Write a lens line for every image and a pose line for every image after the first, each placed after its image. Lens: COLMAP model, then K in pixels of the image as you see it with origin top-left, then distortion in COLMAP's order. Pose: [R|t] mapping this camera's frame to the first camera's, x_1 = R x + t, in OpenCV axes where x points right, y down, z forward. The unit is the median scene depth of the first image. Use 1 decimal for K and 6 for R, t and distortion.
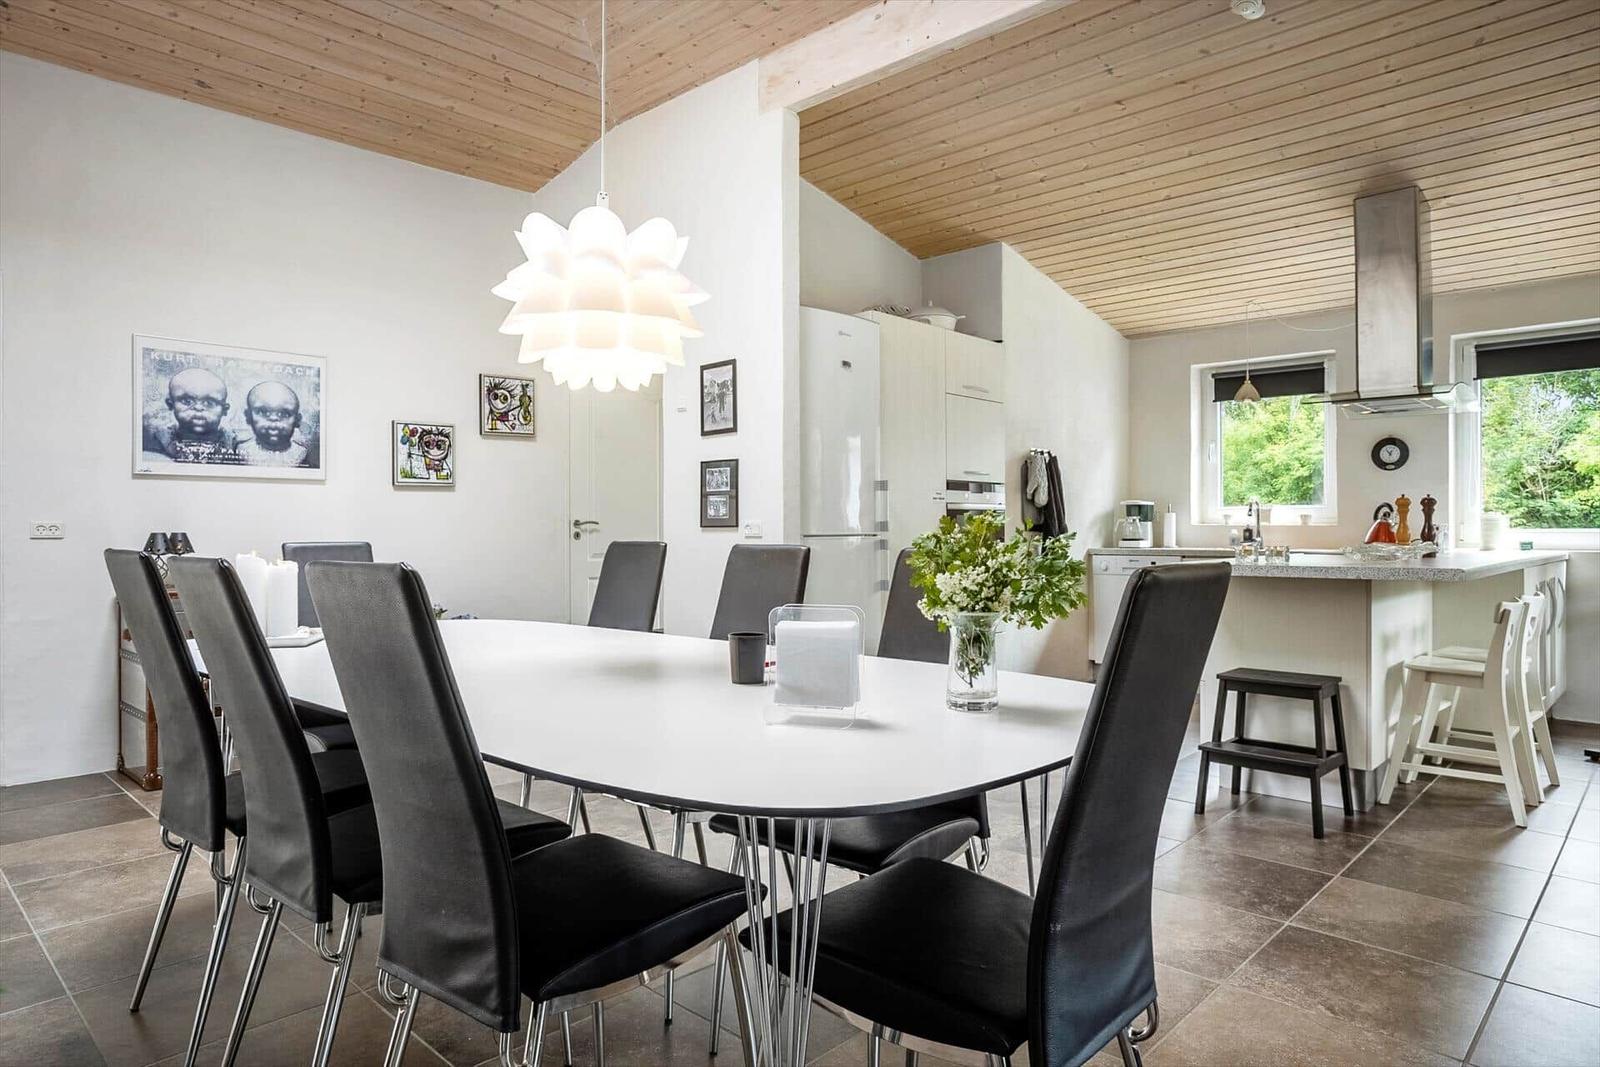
lens RADIAL K [[977.7, 0, 804.6], [0, 977.7, 528.9], [0, 0, 1]] dist [-0.015646, 0.002225]
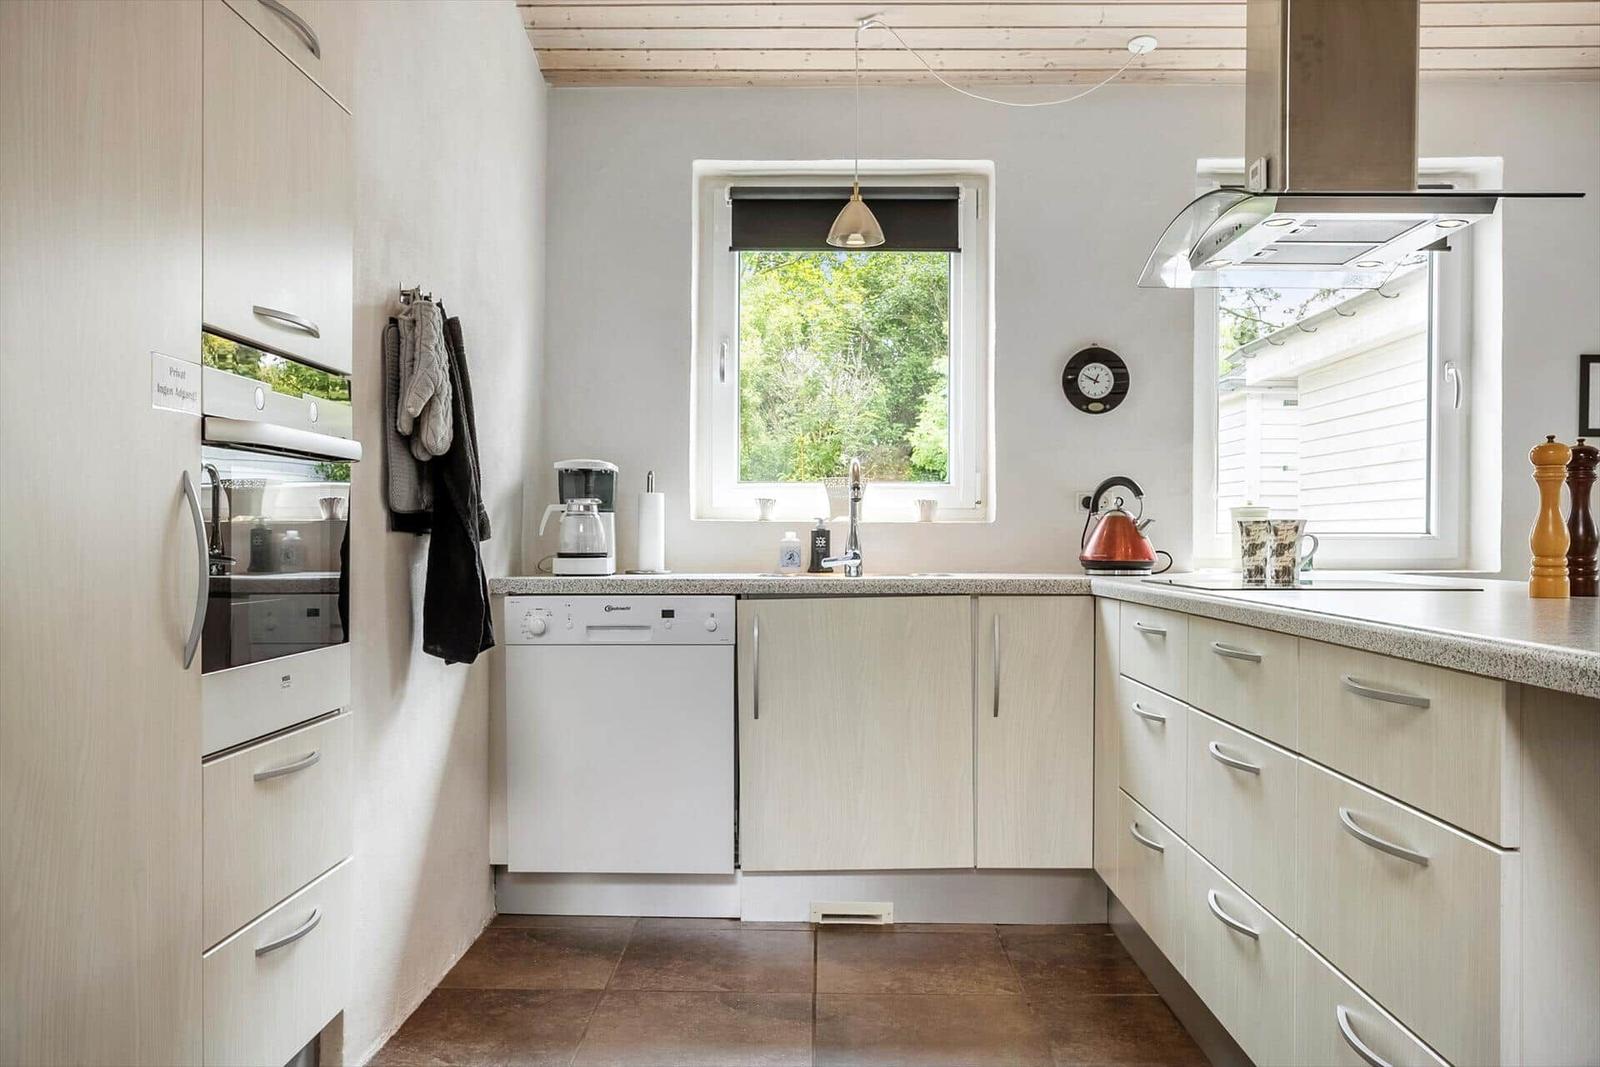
lens RADIAL K [[1292.5, 0, 800.0], [0, 1292.5, 533.5], [0, 0, 1]] dist [-0.008376, 0.004108]
pose [[0.743623, 0.002298, 0.668595, 0.064323], [-0.003122, 0.999995, 0.000035, 0.002560], [-0.668592, -0.002113, 0.743627, 0.857934]]
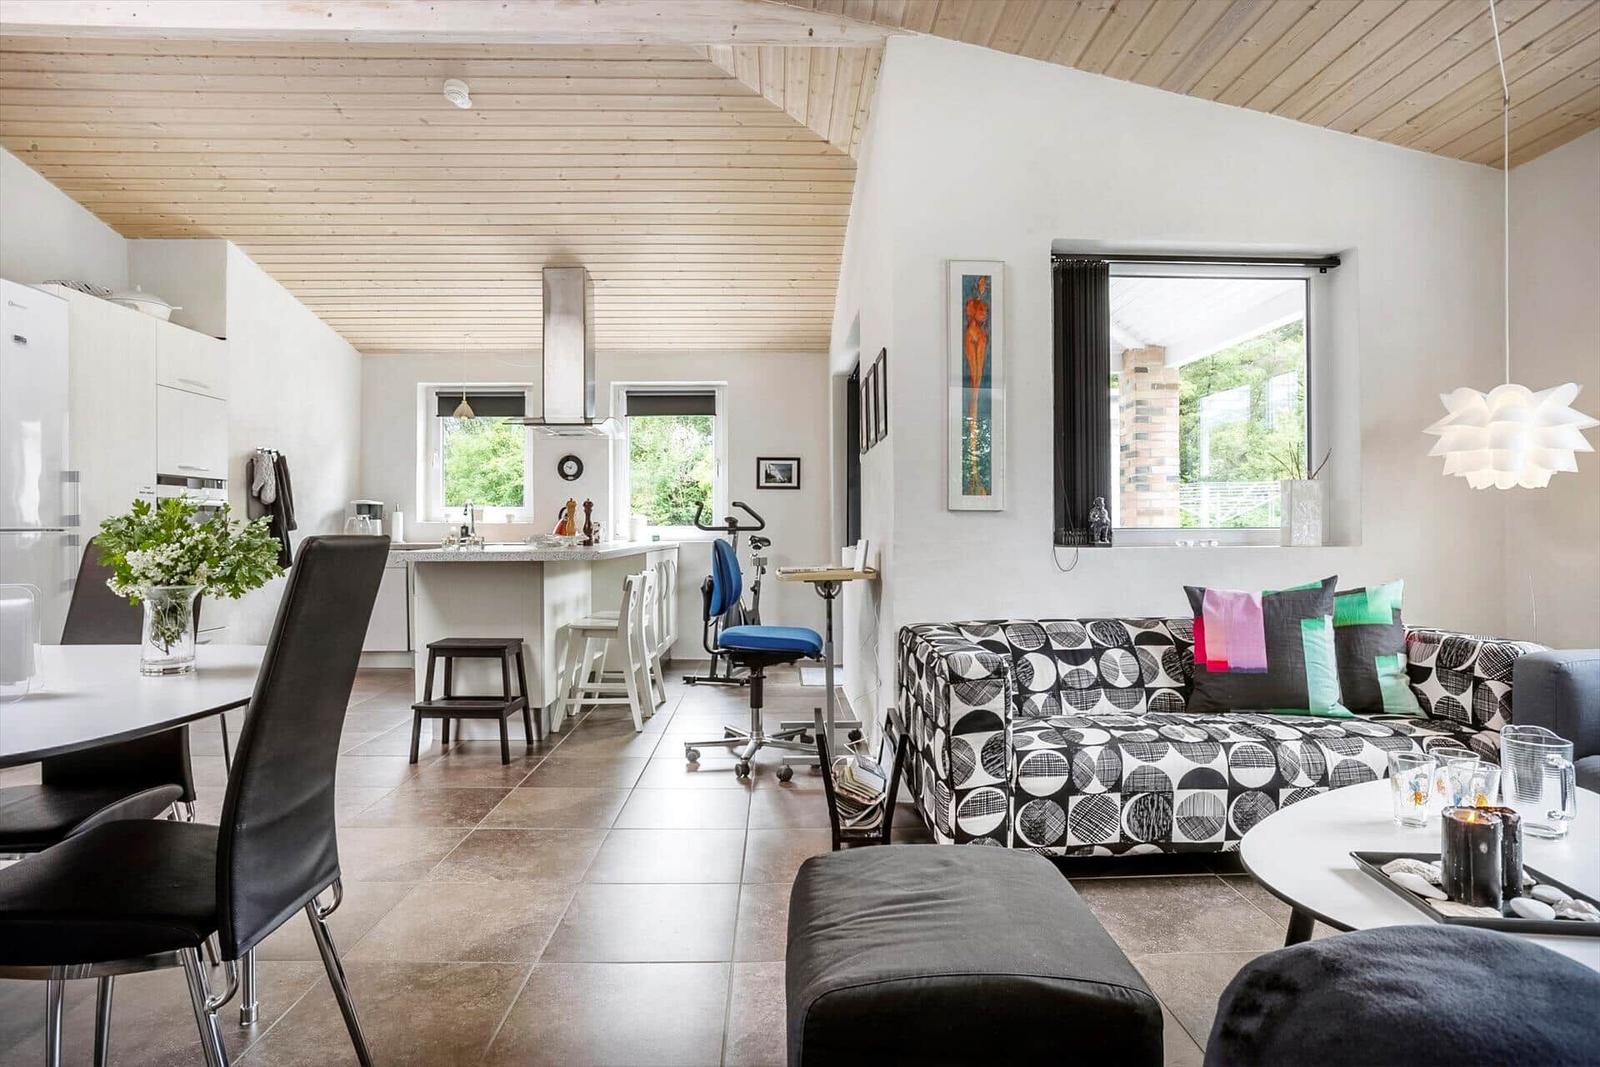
lens RADIAL K [[885.7, 0, 808.4], [0, 885.7, 529.1], [0, 0, 1]] dist [-0.066987, 0.039729]
pose [[0.708424, -0.000304, 0.705787, -0.001964], [0.001501, 0.999998, -0.001076, 0.008192], [-0.705786, 0.001822, 0.708423, -0.077018]]
